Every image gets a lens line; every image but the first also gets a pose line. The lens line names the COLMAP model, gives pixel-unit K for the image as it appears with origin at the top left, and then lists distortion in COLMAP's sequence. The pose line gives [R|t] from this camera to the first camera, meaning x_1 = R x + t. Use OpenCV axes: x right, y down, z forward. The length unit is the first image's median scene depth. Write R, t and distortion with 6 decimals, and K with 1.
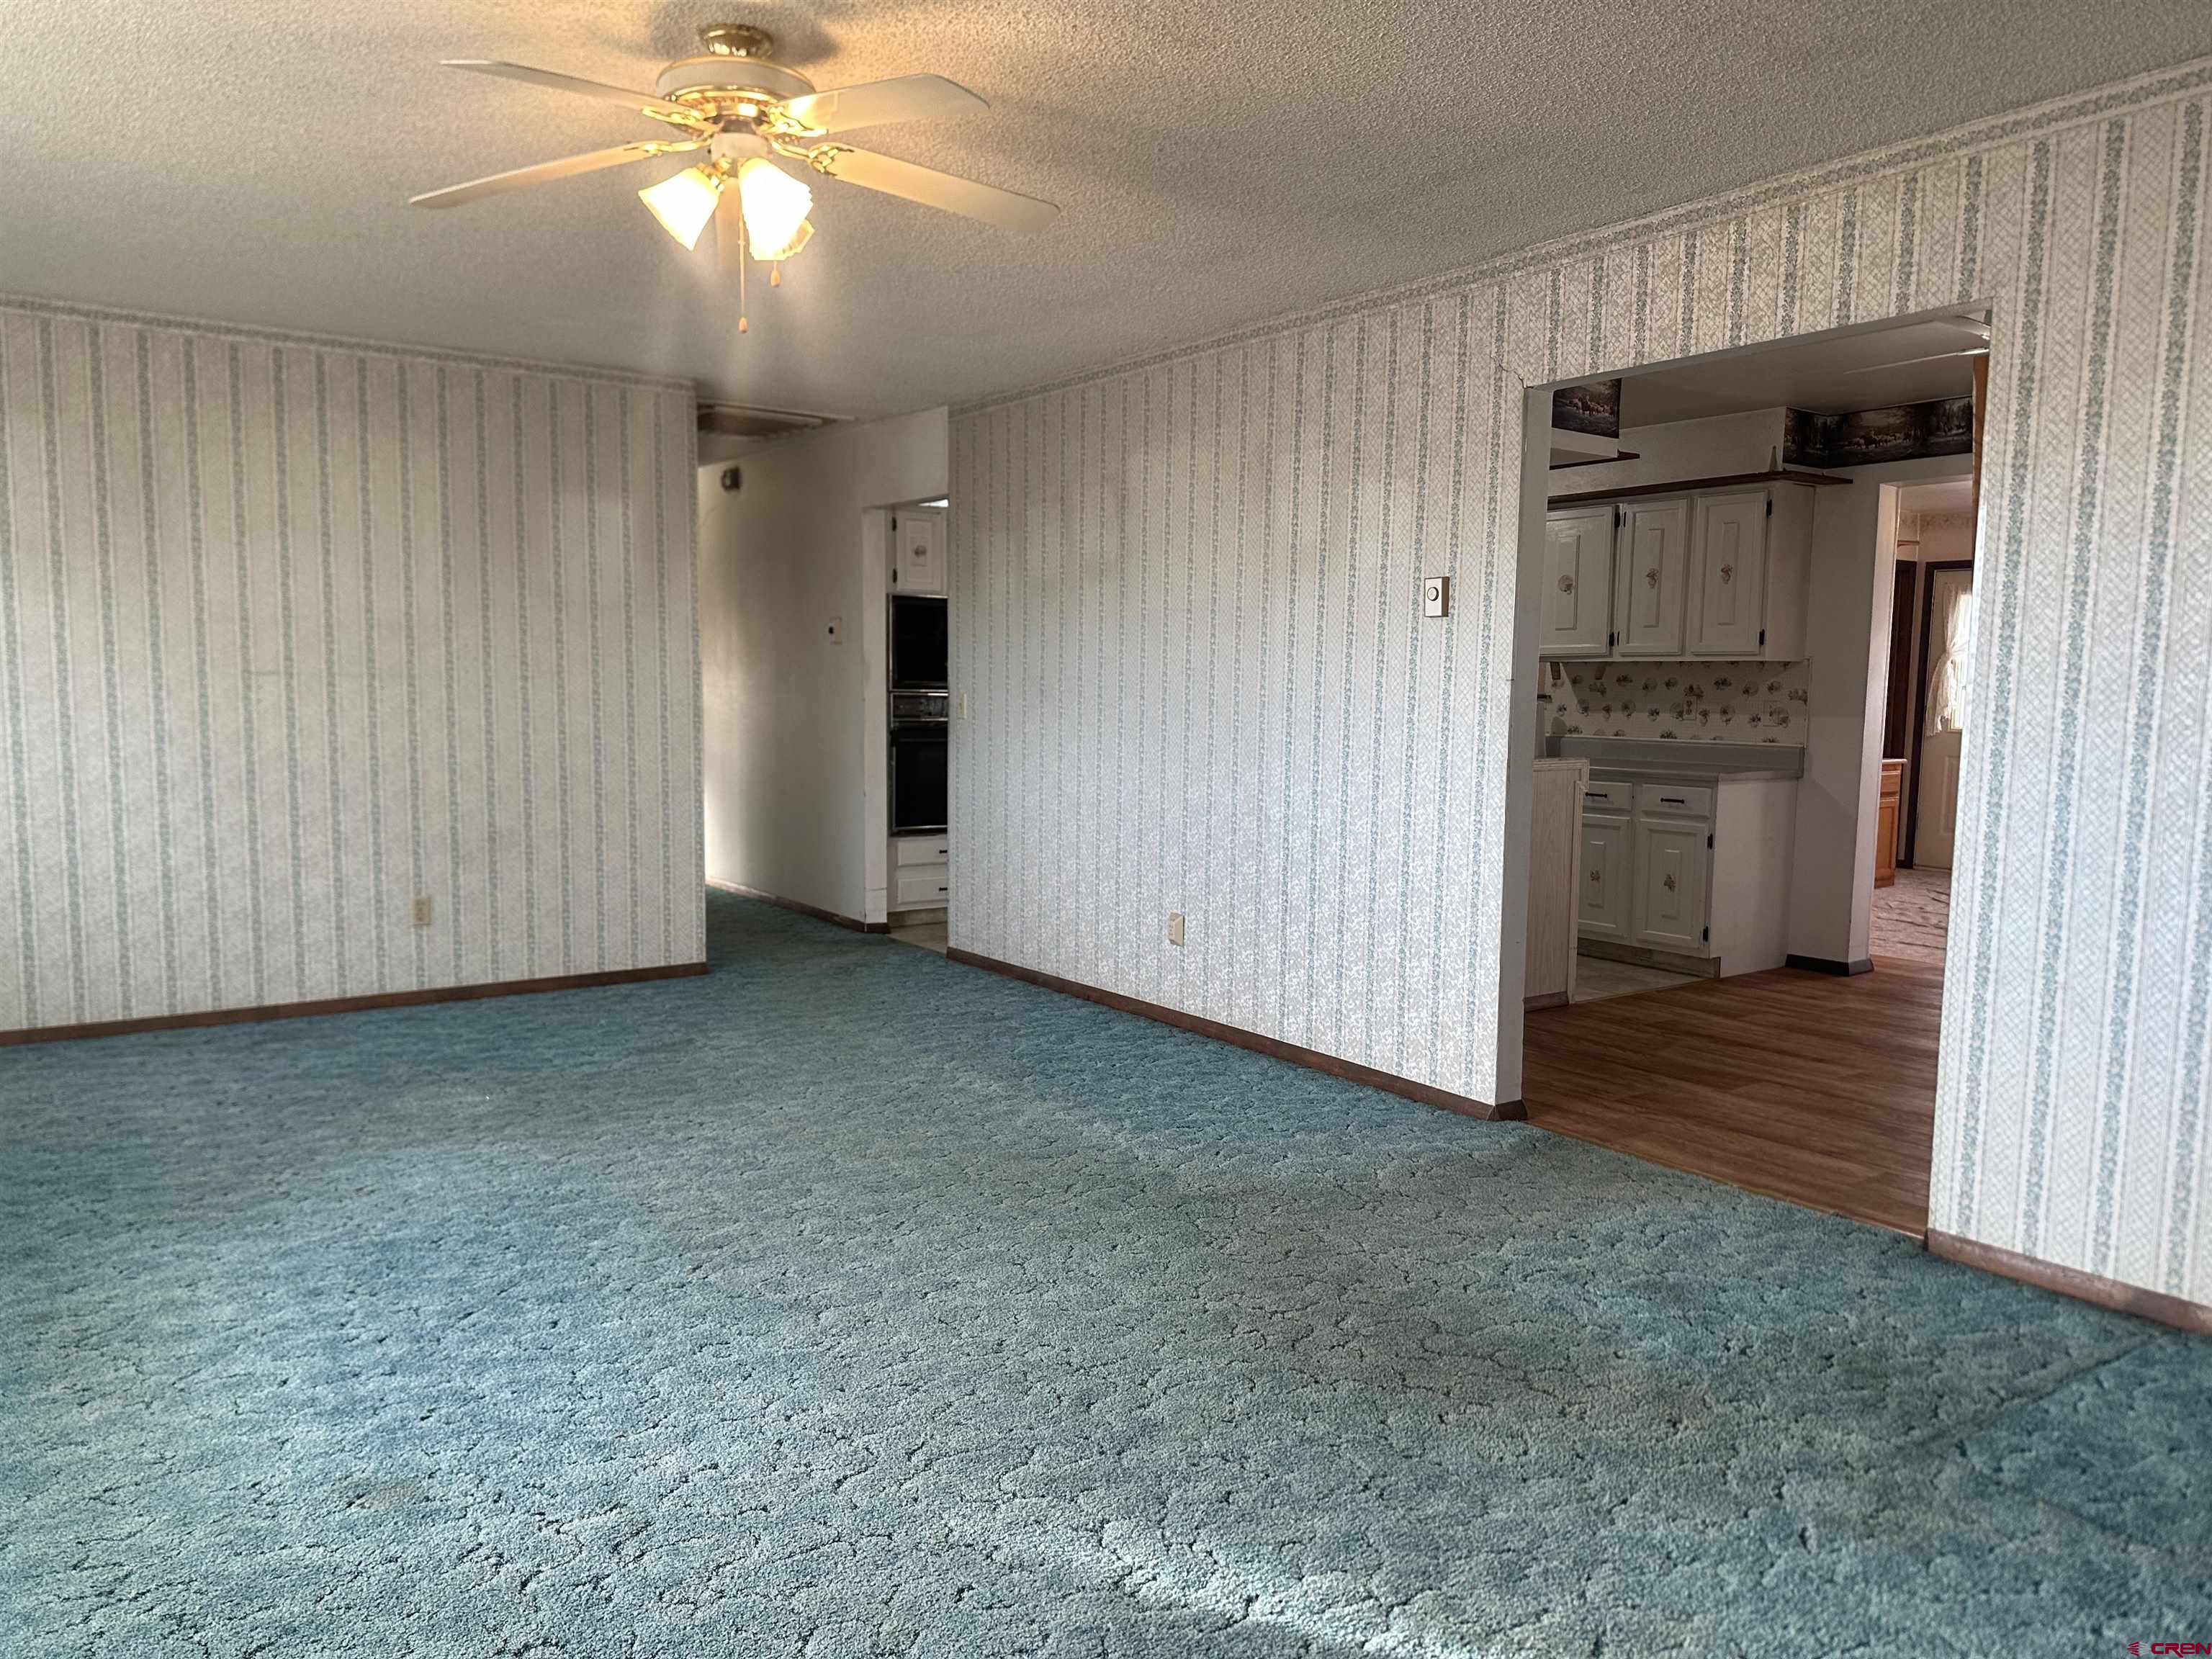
lens RADIAL K [[1544.7, 0, 1133.6], [0, 1544.7, 751.9], [0, 0, 1]] dist [0.038943, -0.046132]
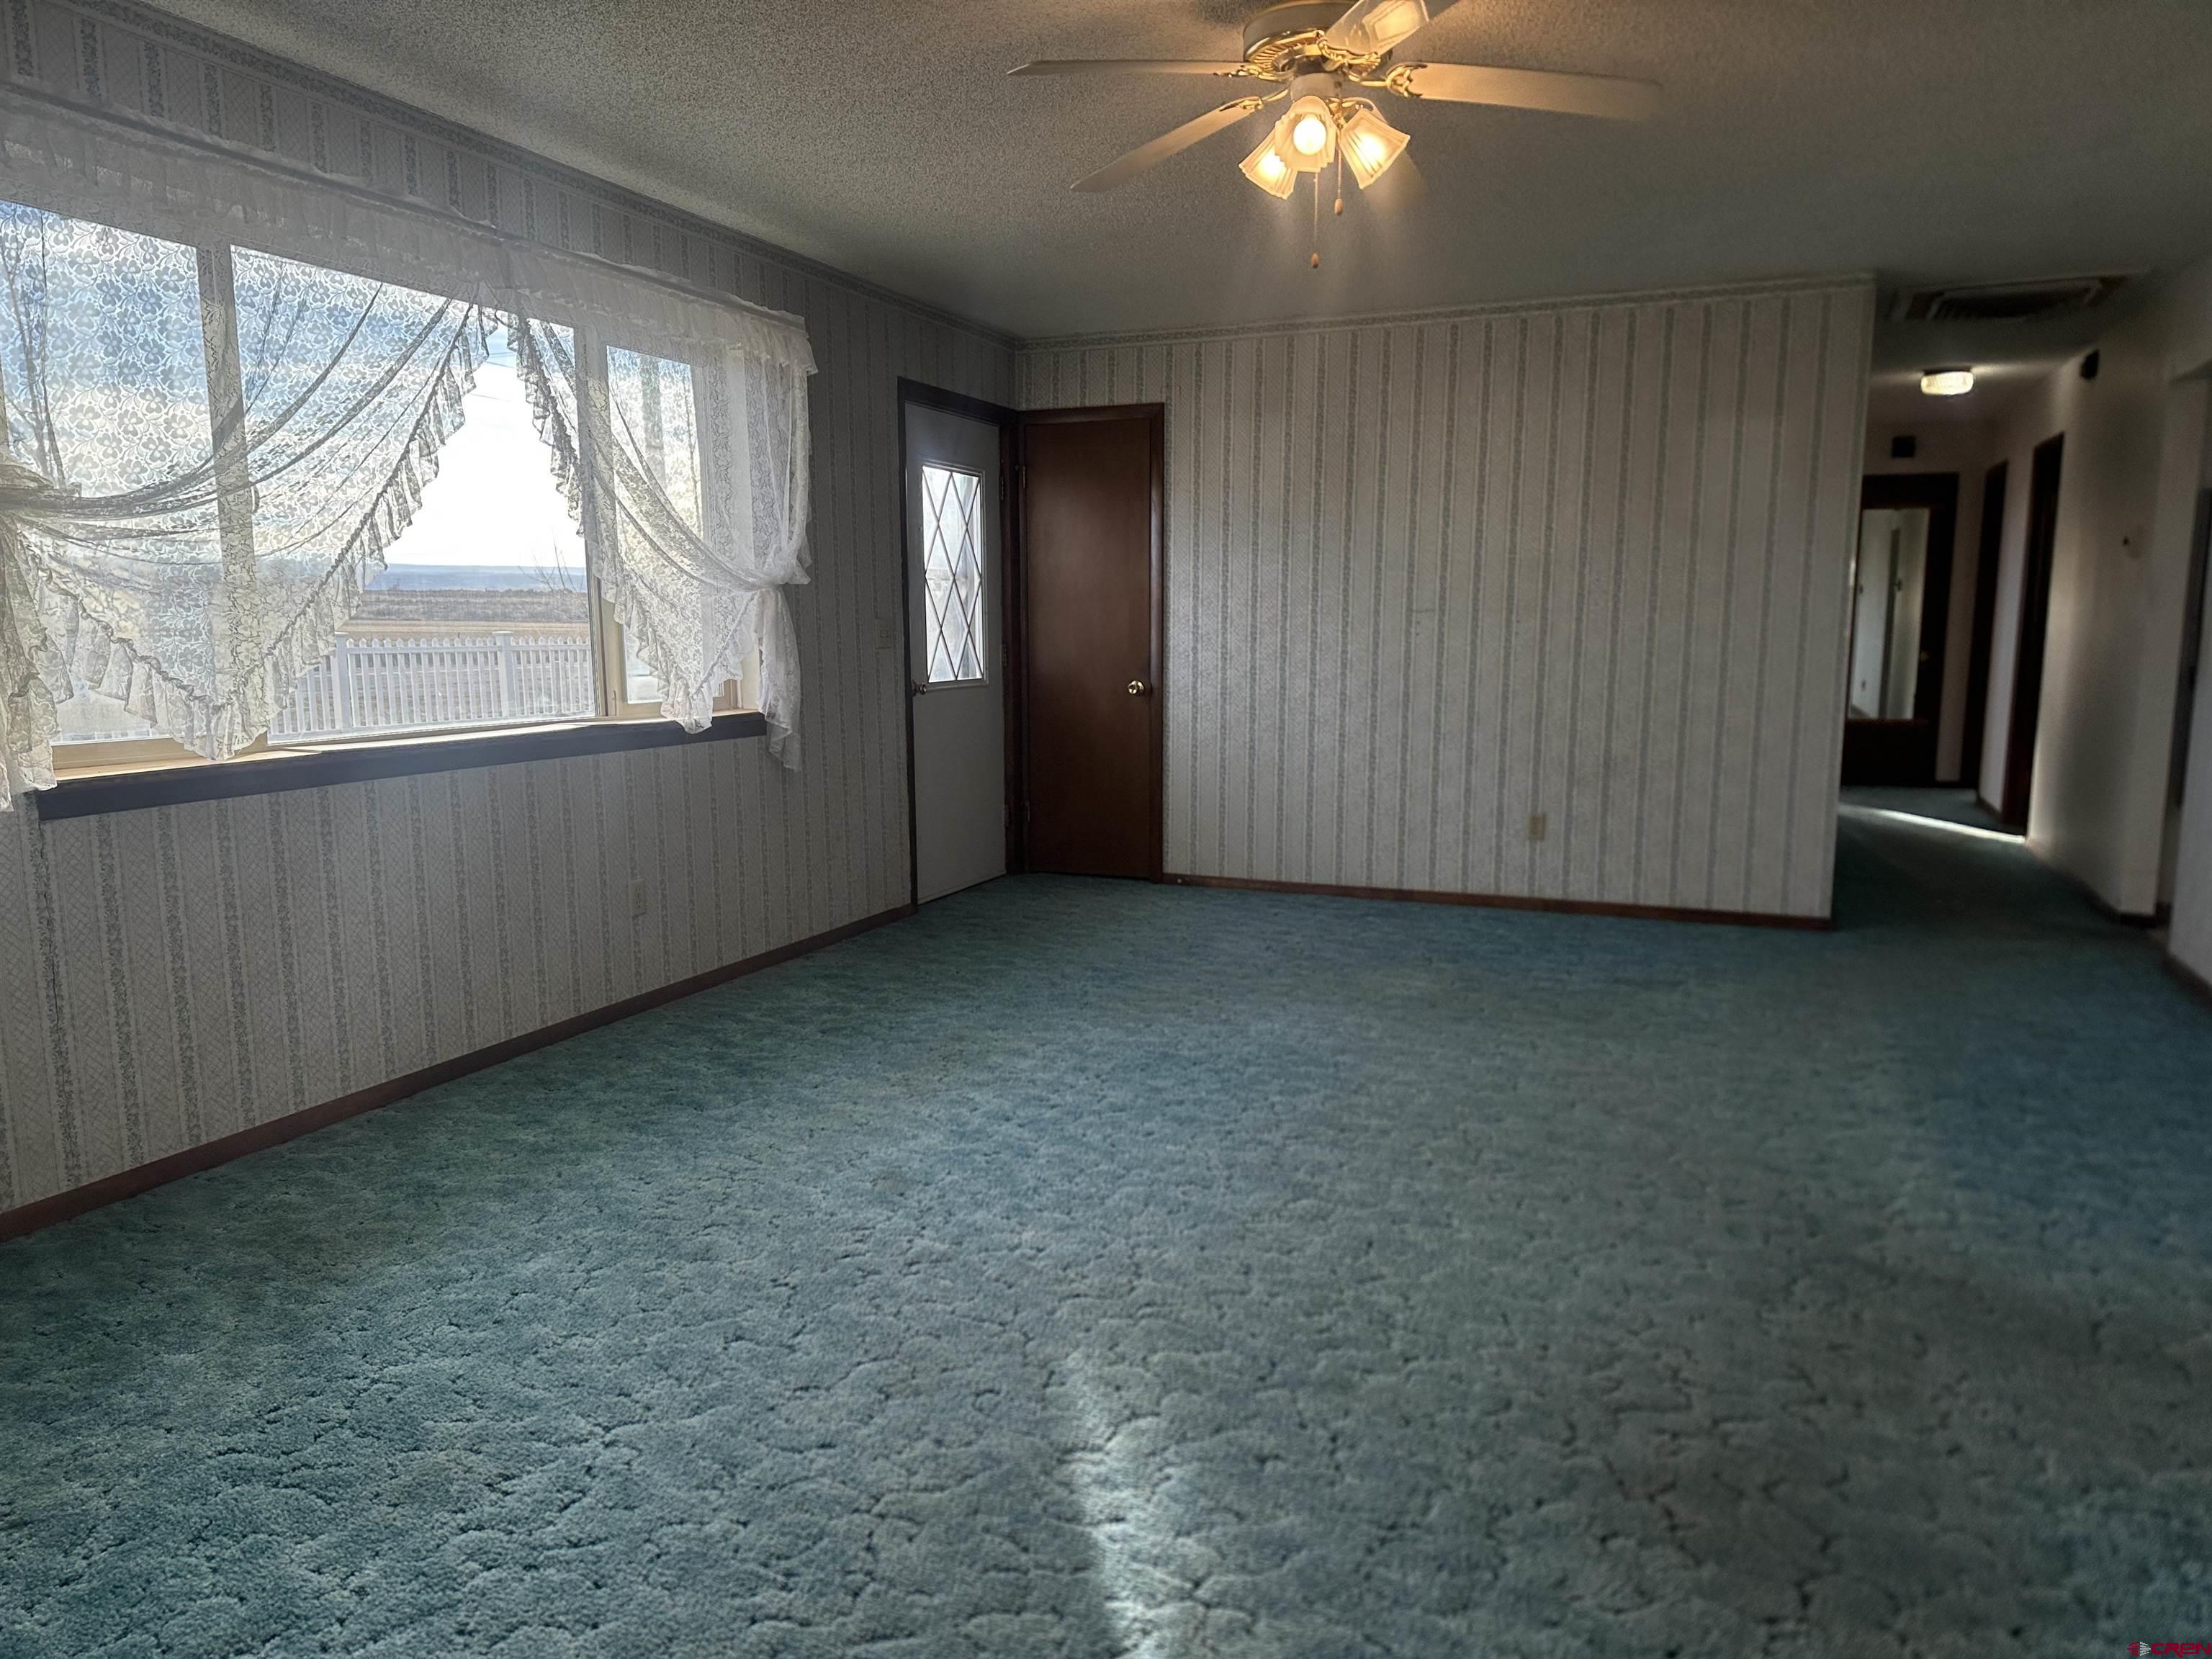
lens RADIAL K [[1544.7, 0, 1114.0], [0, 1544.7, 822.0], [0, 0, 1]] dist [0.038943, -0.046132]
pose [[0.505574, 0.097401, -0.857268, 0.362117], [-0.028379, 0.994947, 0.096307, 0.002675], [0.862316, -0.024362, 0.505784, 0.207828]]
